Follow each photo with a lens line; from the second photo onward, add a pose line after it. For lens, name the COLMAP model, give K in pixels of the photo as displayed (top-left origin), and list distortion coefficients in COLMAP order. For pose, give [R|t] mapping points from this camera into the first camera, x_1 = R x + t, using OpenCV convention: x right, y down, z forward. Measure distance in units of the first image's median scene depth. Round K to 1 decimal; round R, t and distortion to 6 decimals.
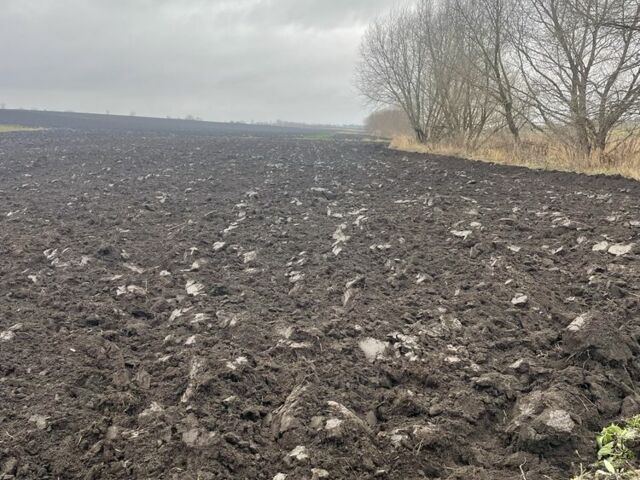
lens RADIAL K [[639.9, 0, 327.0], [0, 639.9, 240.5], [0, 0, 1]] dist [0.132388, -0.197295]
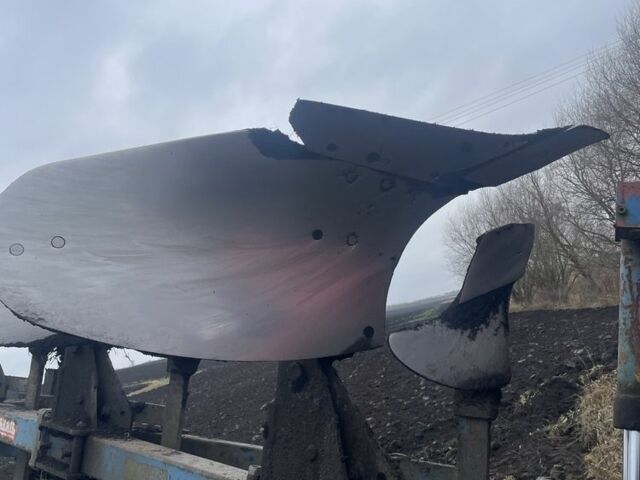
lens RADIAL K [[642.0, 0, 319.9], [0, 642.0, 231.9], [0, 0, 1]] dist [0.083131, -0.101207]
pose [[0.951478, -0.277778, -0.132395, -0.005718], [0.225723, 0.922464, -0.313224, 0.018759], [0.209136, 0.268141, 0.940405, -0.215401]]
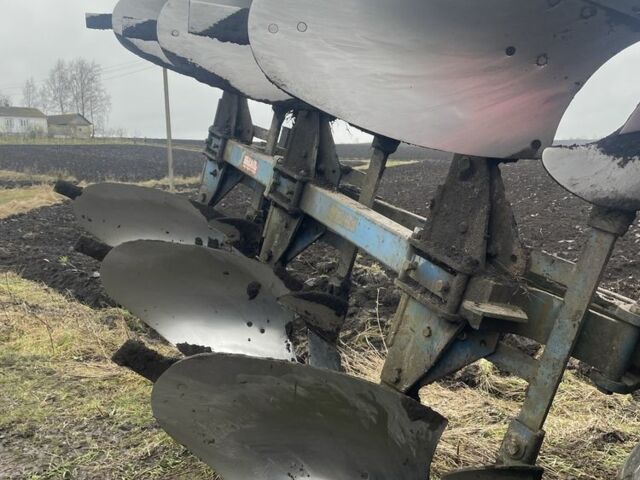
lens RADIAL K [[639.9, 0, 327.0], [0, 639.9, 240.5], [0, 0, 1]] dist [0.132388, -0.197295]
pose [[0.875938, 0.010513, -0.482309, -0.001629], [-0.026605, 0.999294, -0.026536, 0.020669], [0.481689, 0.036076, 0.875599, -0.221698]]
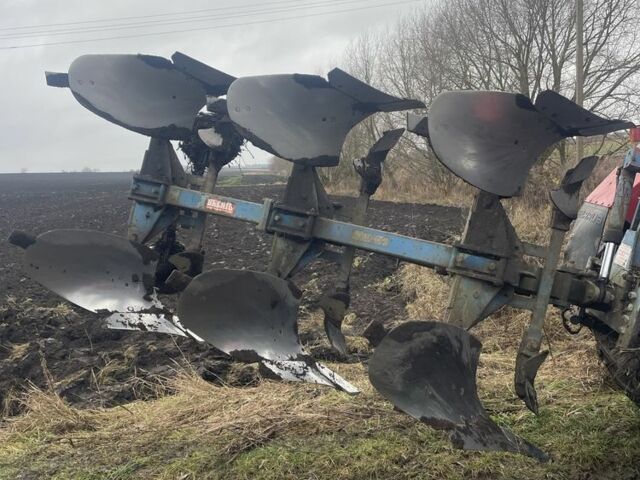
lens RADIAL K [[639.9, 0, 327.0], [0, 639.9, 240.5], [0, 0, 1]] dist [0.132388, -0.197295]
pose [[0.985721, -0.090601, 0.141934, -0.039817], [0.098555, 0.993873, -0.050034, 0.021074], [-0.136532, 0.063308, 0.988611, -0.250692]]
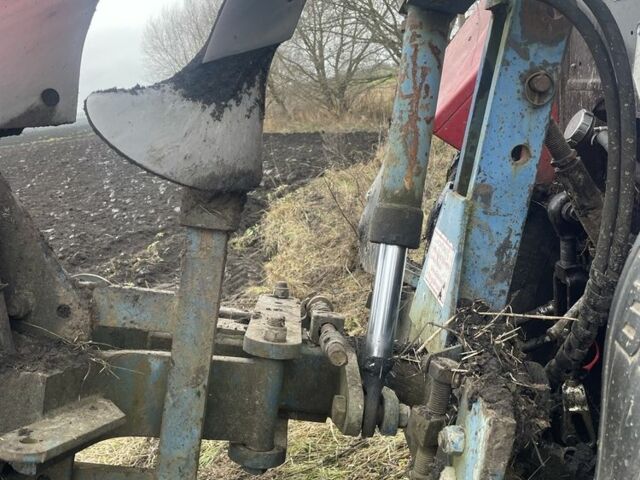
lens RADIAL K [[639.9, 0, 327.0], [0, 639.9, 240.5], [0, 0, 1]] dist [0.132388, -0.197295]
pose [[0.942312, -0.220125, 0.252175, -0.006945], [0.208194, 0.975329, 0.073405, 0.018546], [-0.262111, -0.016669, 0.964894, -0.205850]]
